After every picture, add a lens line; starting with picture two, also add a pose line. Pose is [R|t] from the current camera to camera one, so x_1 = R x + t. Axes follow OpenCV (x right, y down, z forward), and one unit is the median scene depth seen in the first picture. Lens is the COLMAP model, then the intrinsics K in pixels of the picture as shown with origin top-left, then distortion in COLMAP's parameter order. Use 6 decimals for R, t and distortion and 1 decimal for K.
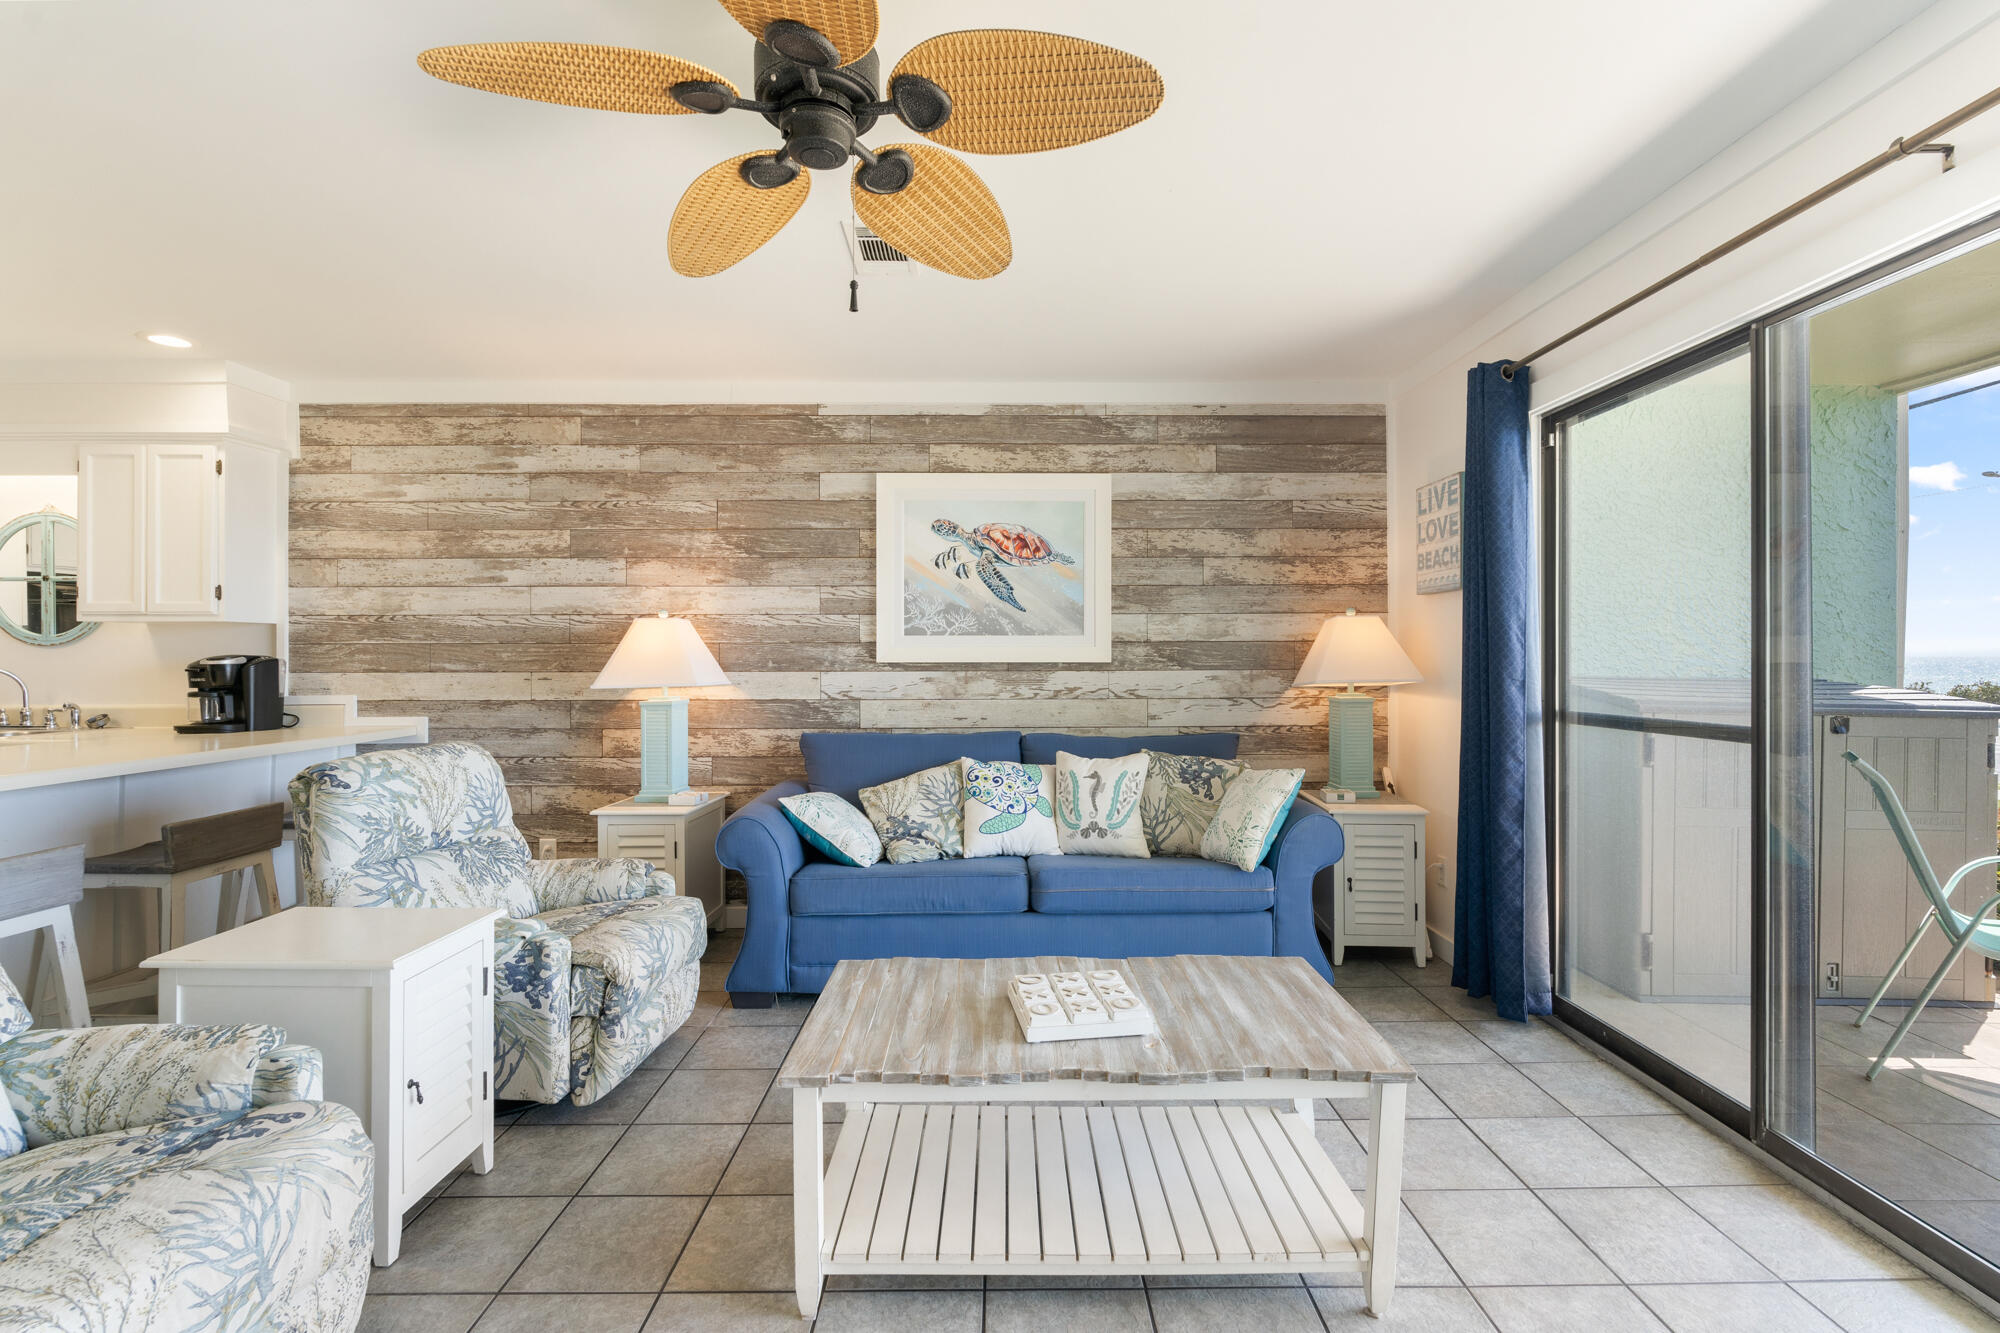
lens RADIAL K [[878.2, 0, 994.4], [0, 878.2, 658.4], [0, 0, 1]] dist [-0.004746, 0.001254]
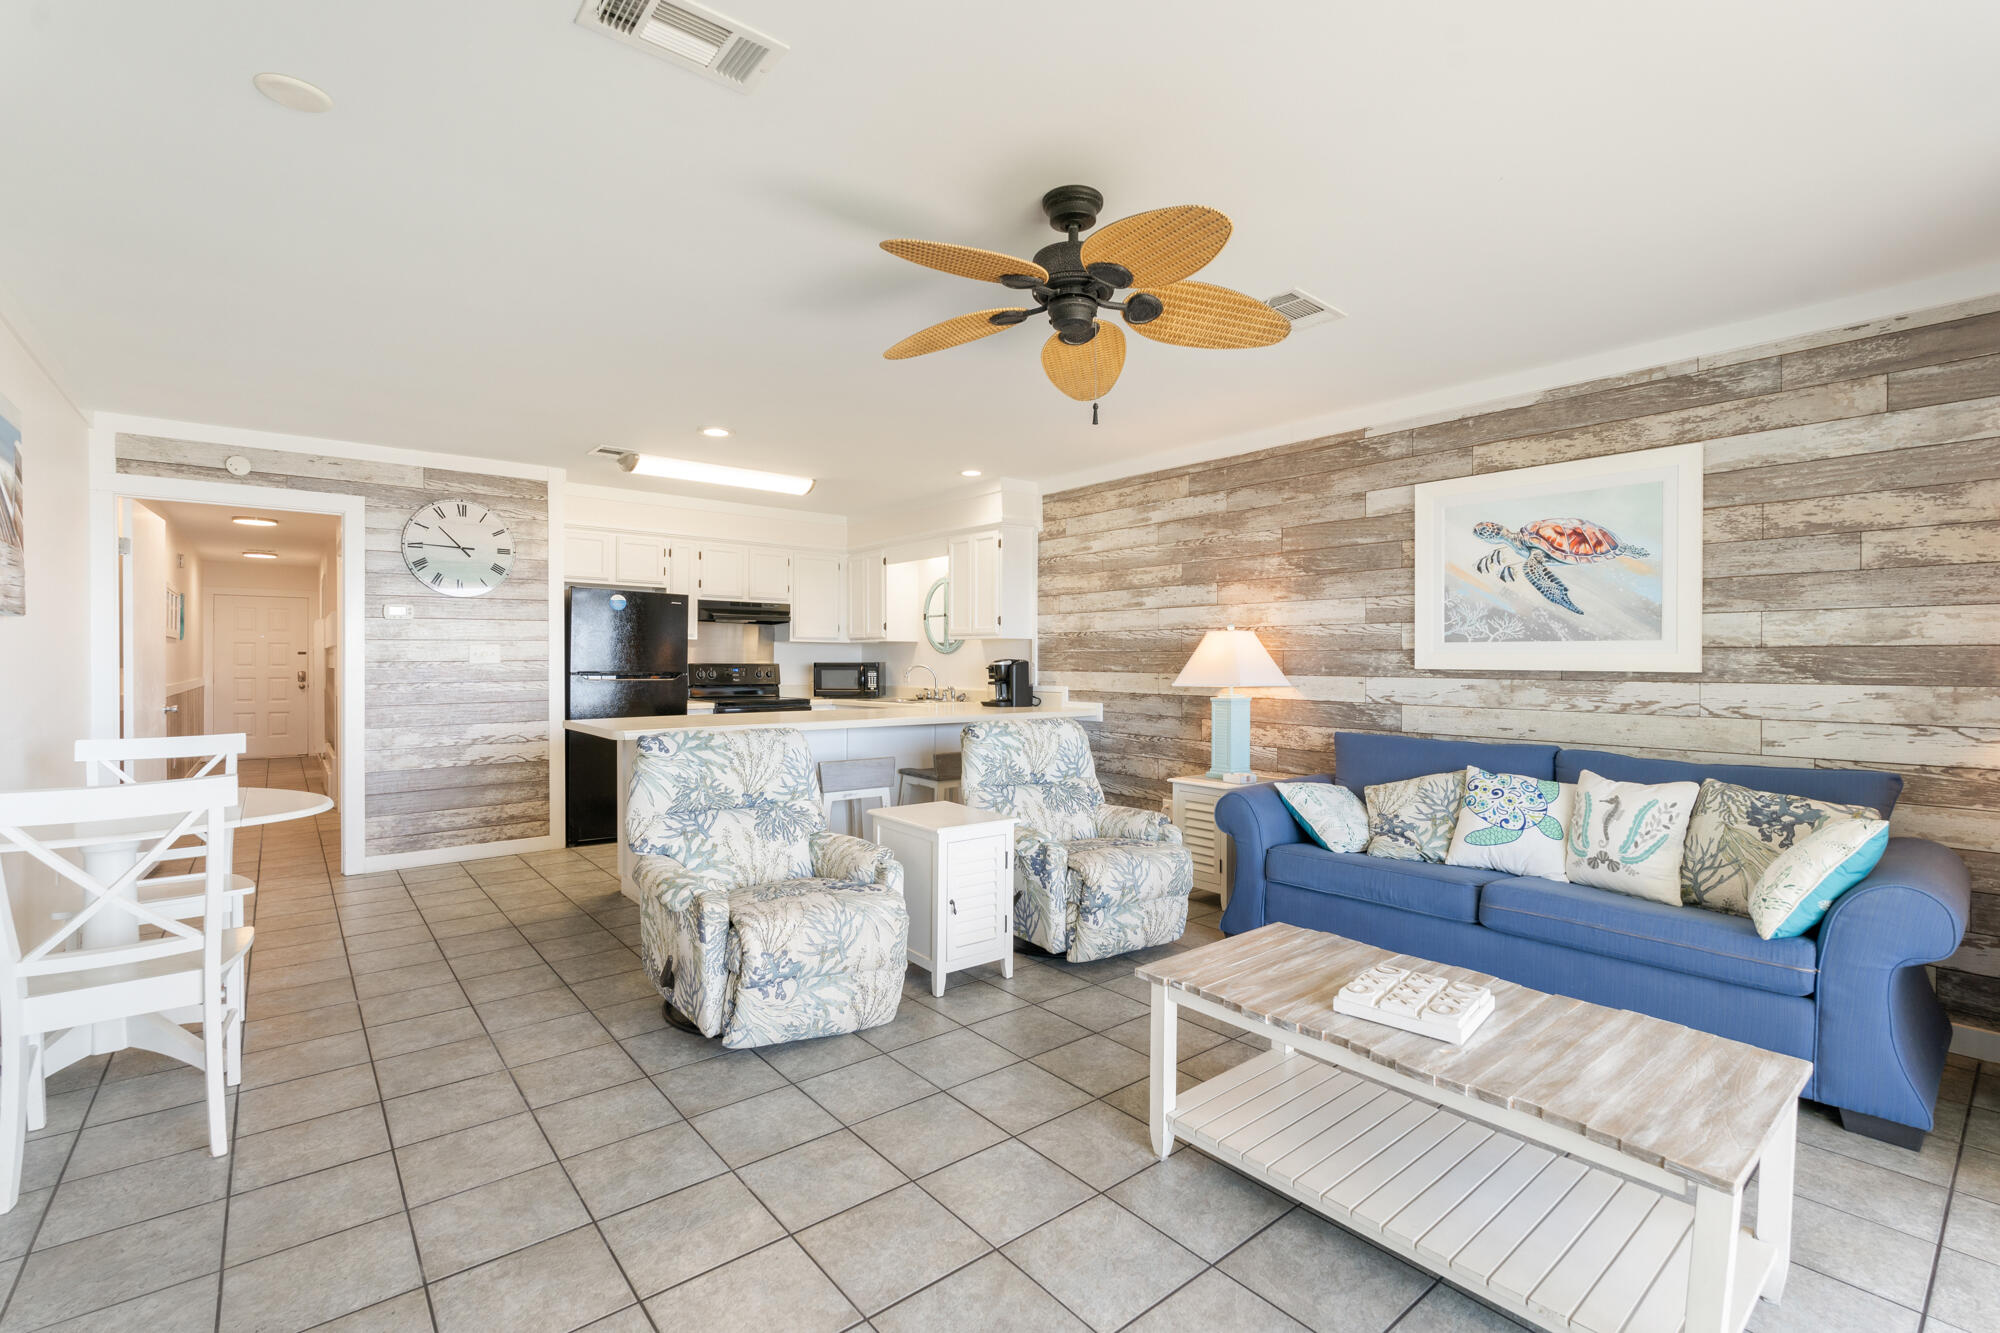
lens RADIAL K [[878.2, 0, 1025.0], [0, 878.2, 672.7], [0, 0, 1]] dist [-0.004746, 0.001254]
pose [[0.638671, 0.016354, -0.769306, 0.397850], [-0.008384, 0.999863, 0.014295, -0.001912], [0.769434, -0.002680, 0.638721, -0.008258]]
